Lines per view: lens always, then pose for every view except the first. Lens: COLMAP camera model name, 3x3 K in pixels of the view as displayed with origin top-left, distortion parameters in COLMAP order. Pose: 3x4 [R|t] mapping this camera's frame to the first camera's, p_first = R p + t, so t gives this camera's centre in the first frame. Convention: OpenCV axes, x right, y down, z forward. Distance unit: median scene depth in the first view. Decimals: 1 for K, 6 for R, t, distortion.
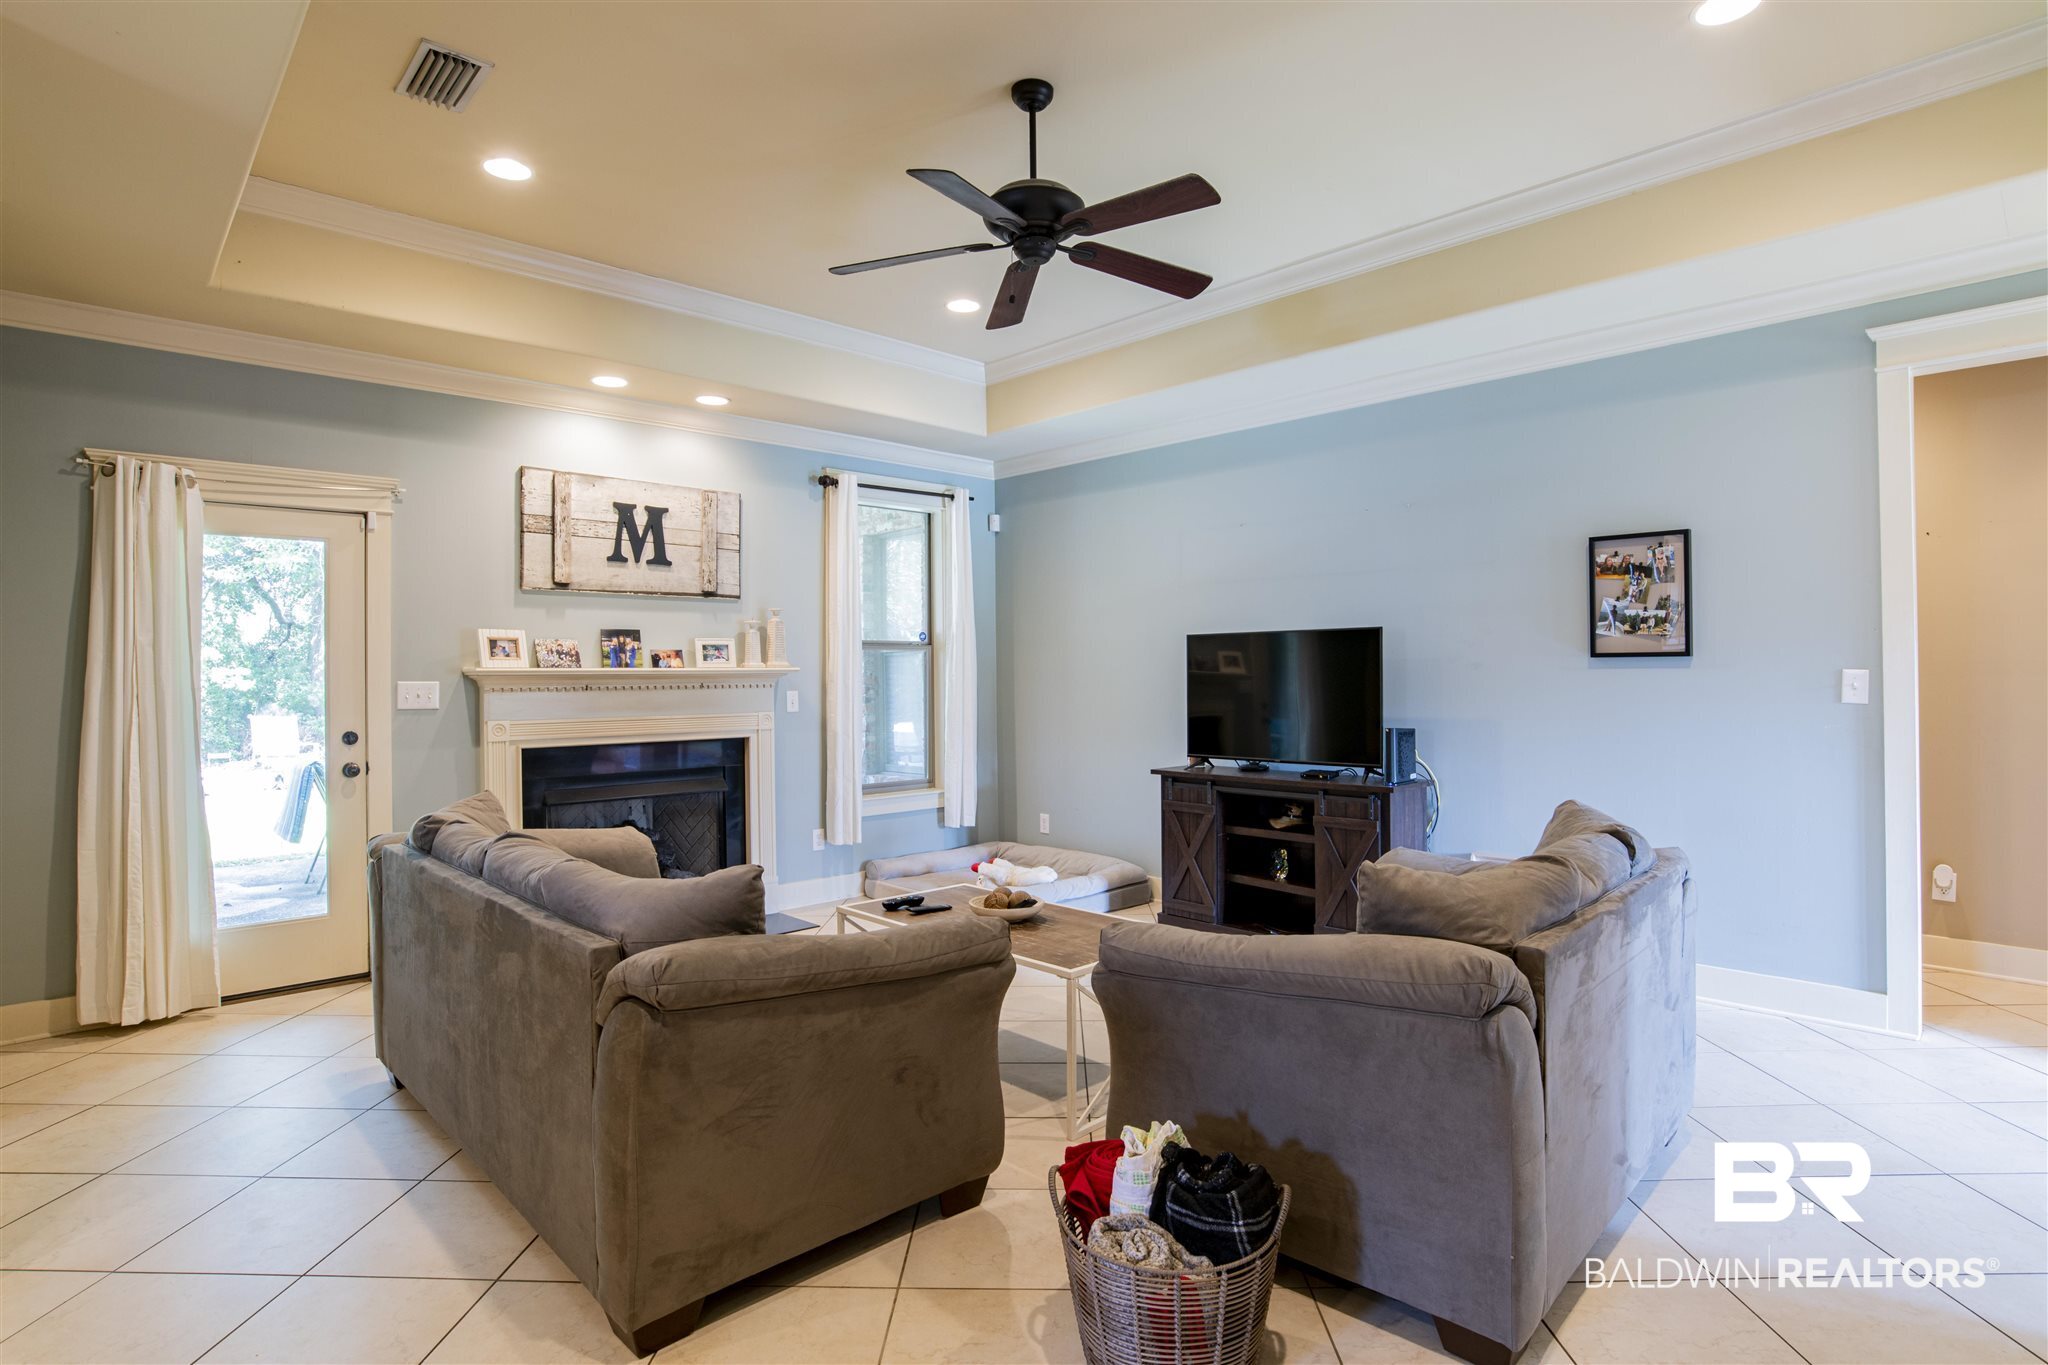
lens RADIAL K [[1034.5, 0, 1017.6], [0, 1034.5, 674.7], [0, 0, 1]] dist [-0.049511, 0.007355]
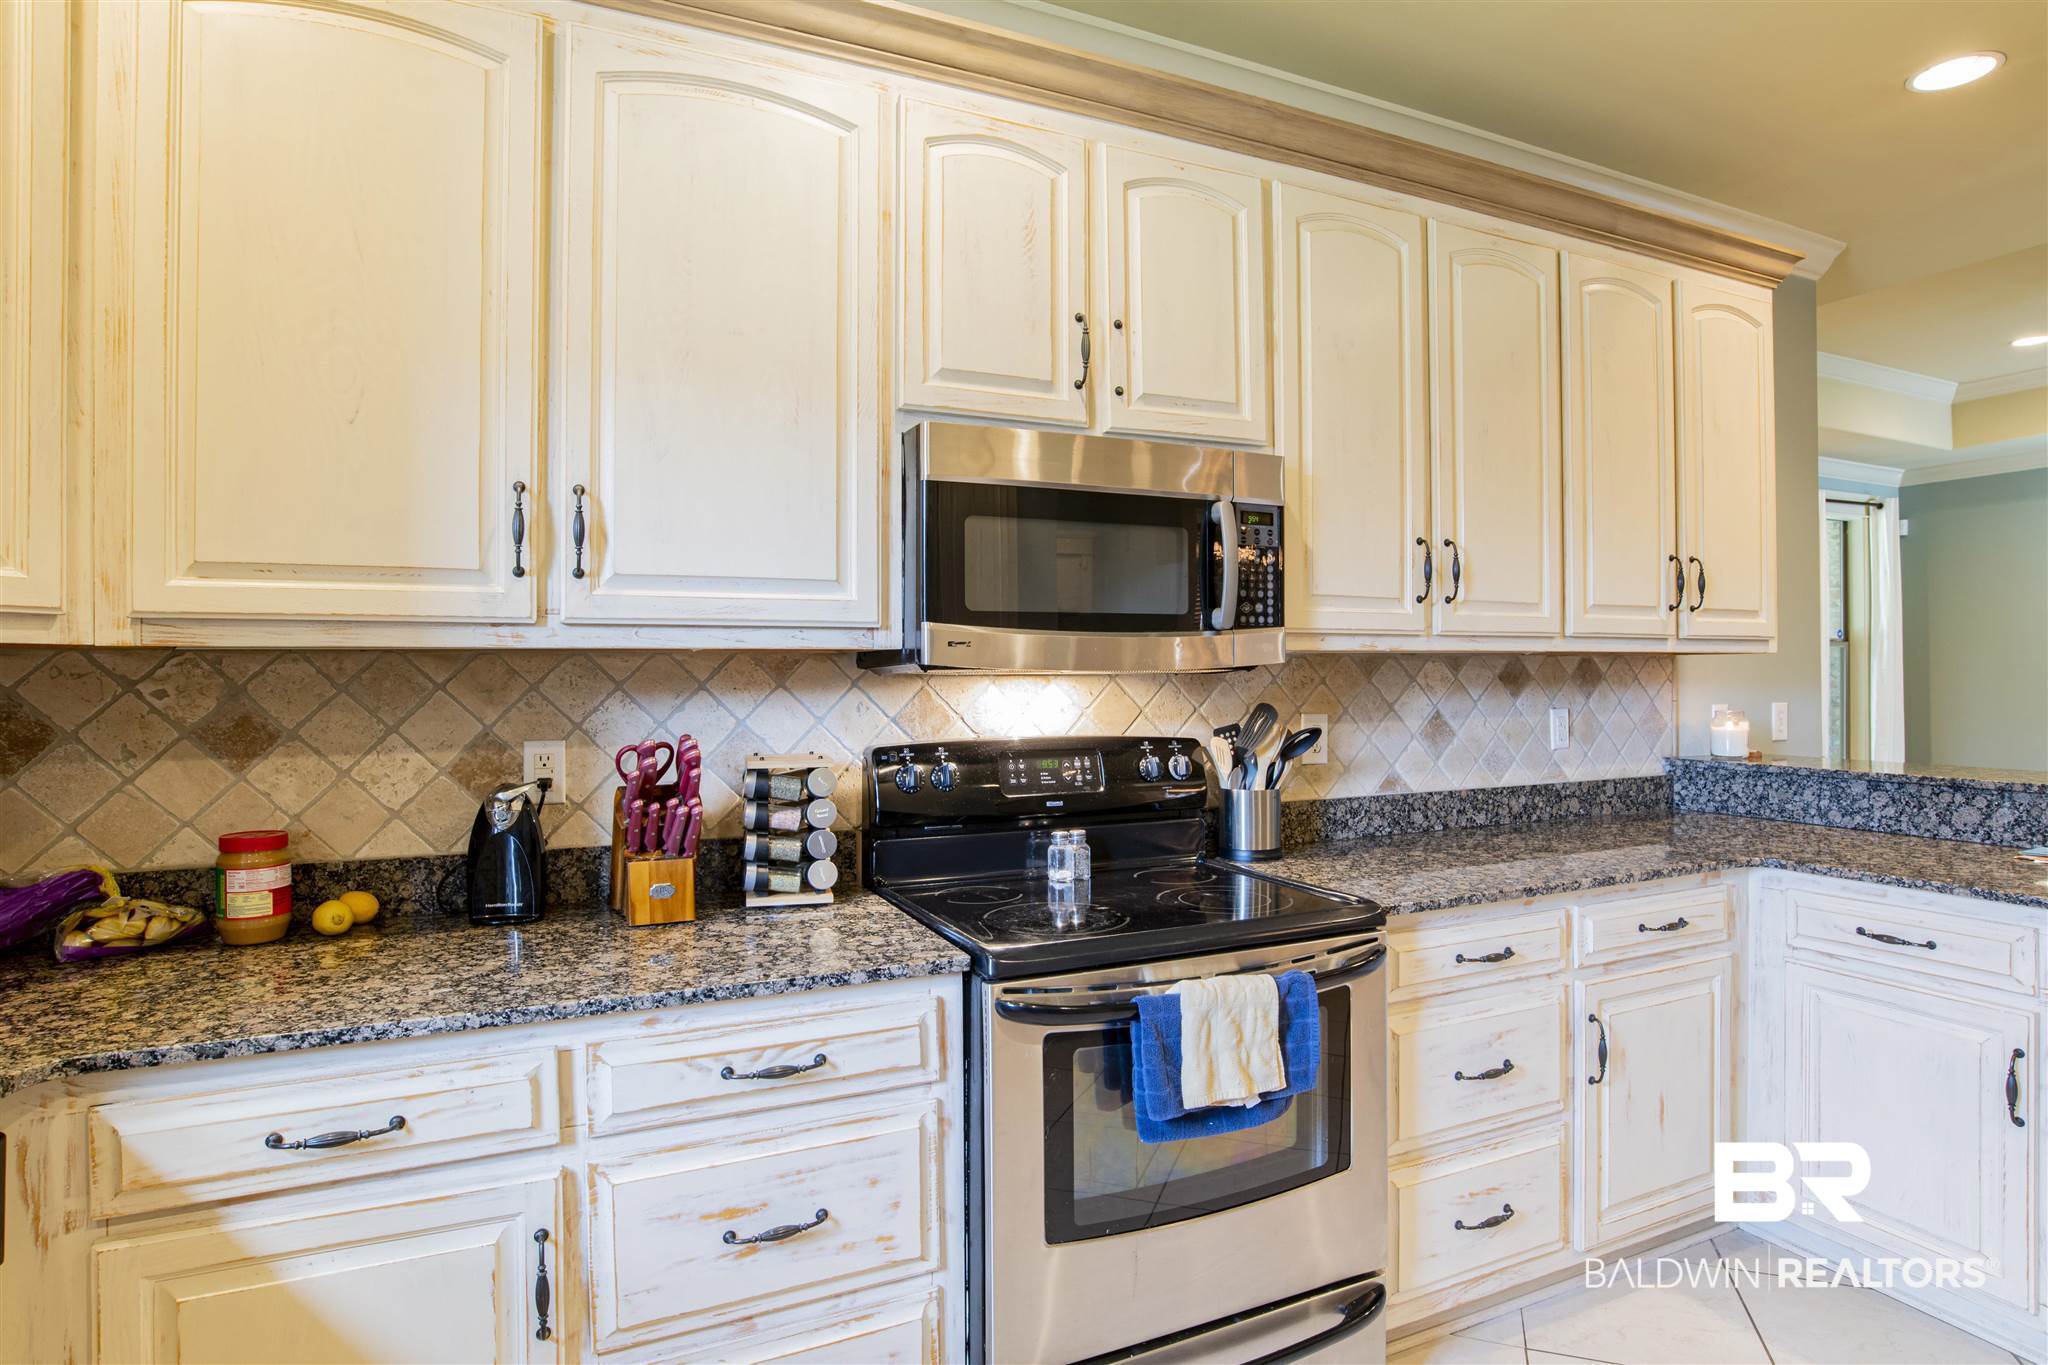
lens RADIAL K [[1082.4, 0, 1024.0], [0, 1082.4, 673.3], [0, 0, 1]] dist [-0.052968, 0.011785]
pose [[0.946671, 0.007140, -0.322122, -0.694301], [-0.005504, 0.999967, 0.005990, 0.001791], [0.322154, -0.003898, 0.946679, -0.407267]]
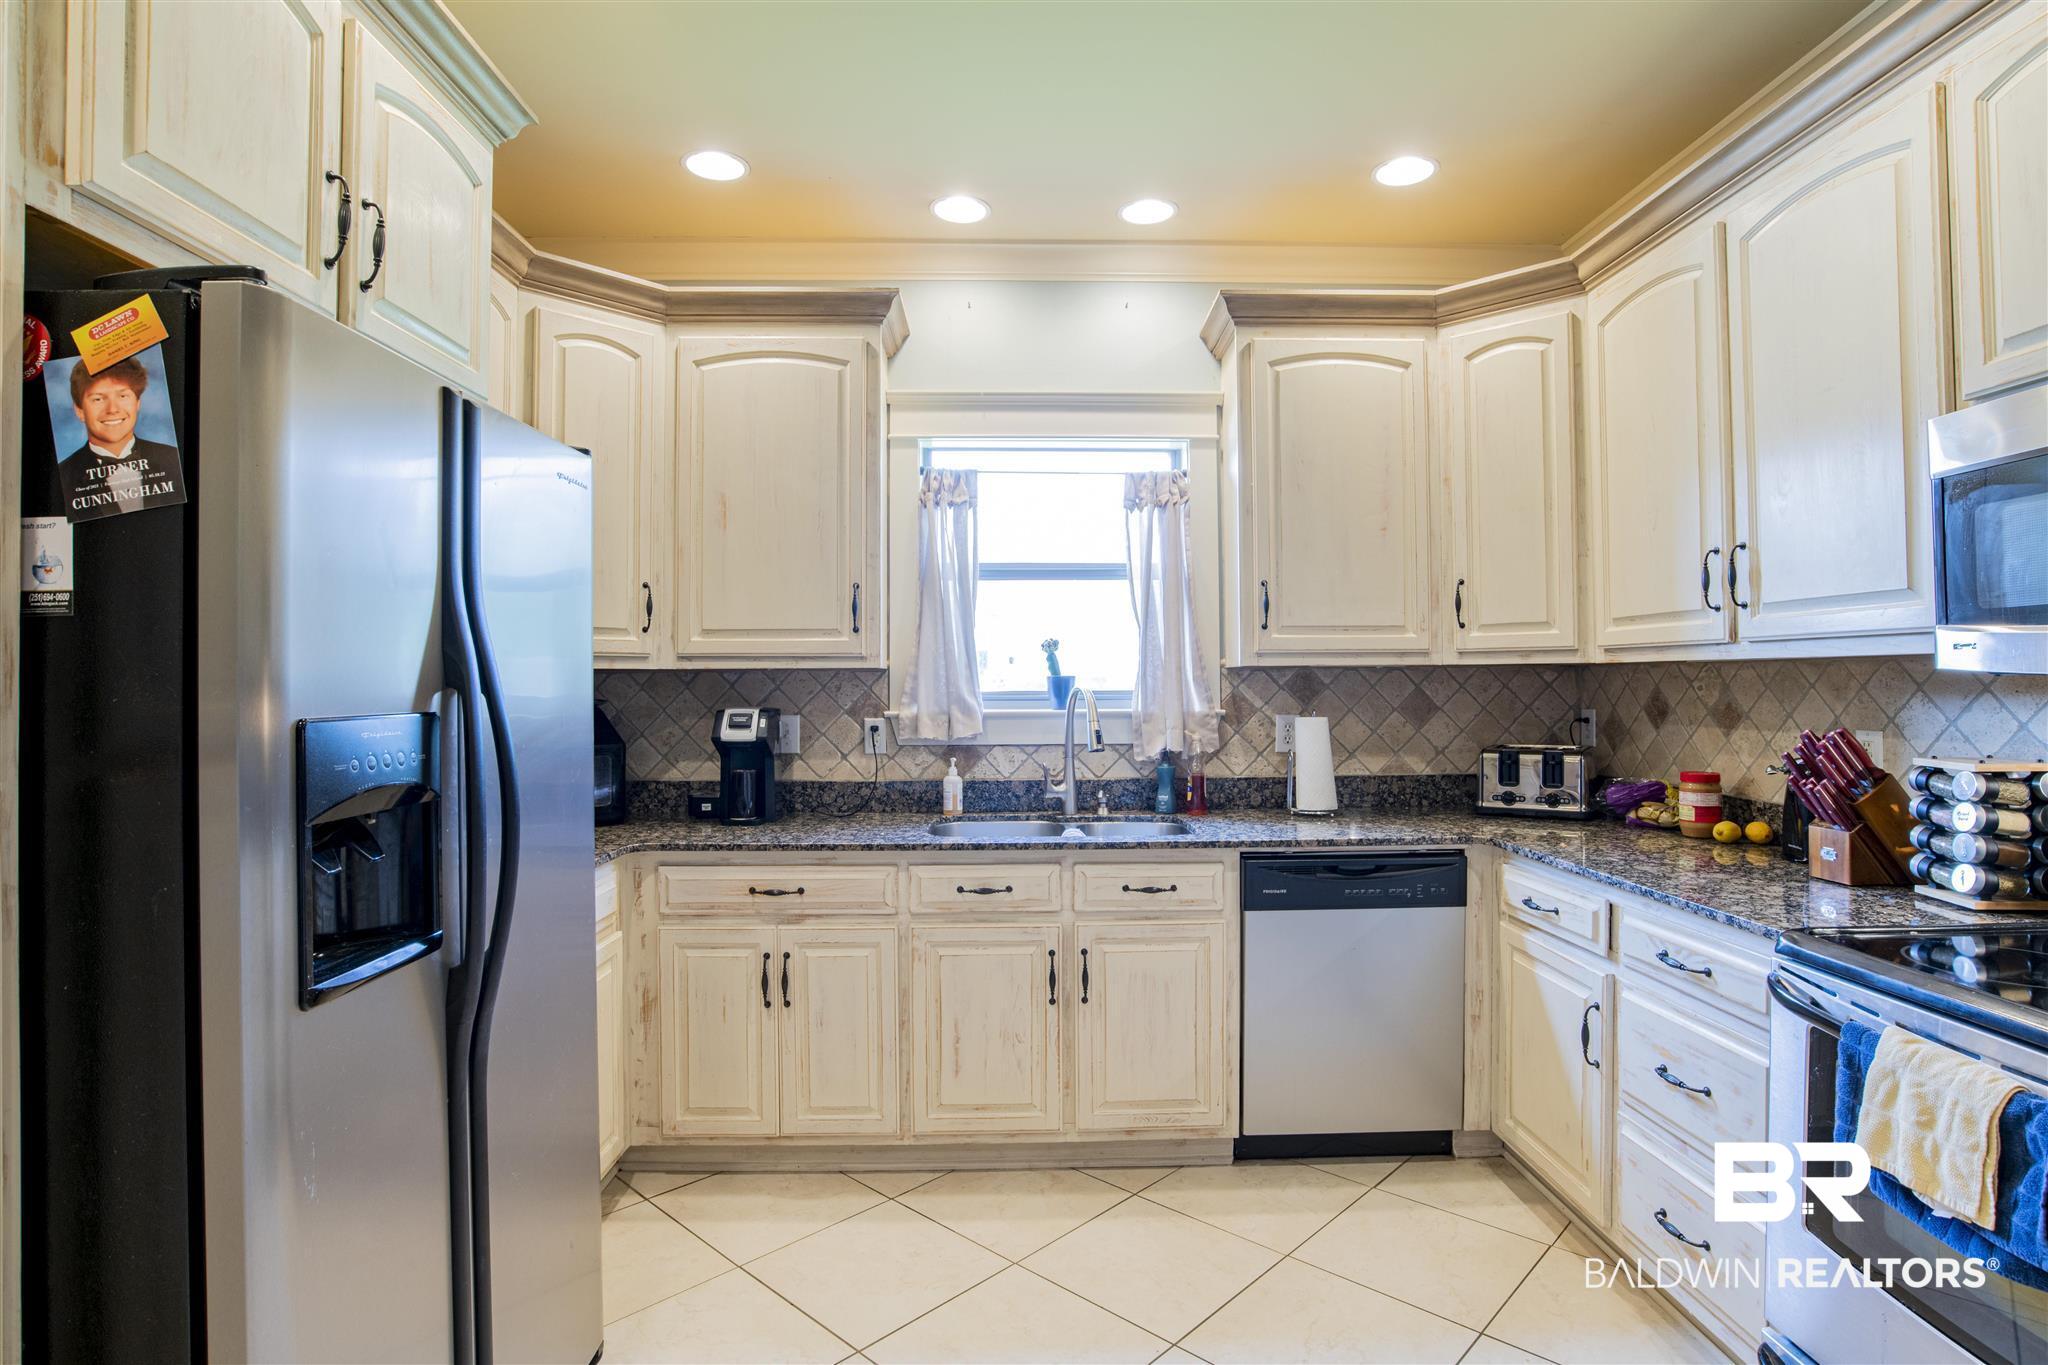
lens RADIAL K [[1034.5, 0, 1022.5], [0, 1034.5, 674.5], [0, 0, 1]] dist [-0.049511, 0.007355]
pose [[-0.677931, 0.011928, -0.735029, -0.421288], [0.017037, 0.999855, 0.000512, -0.001864], [0.734928, -0.012175, -0.678036, -0.096158]]
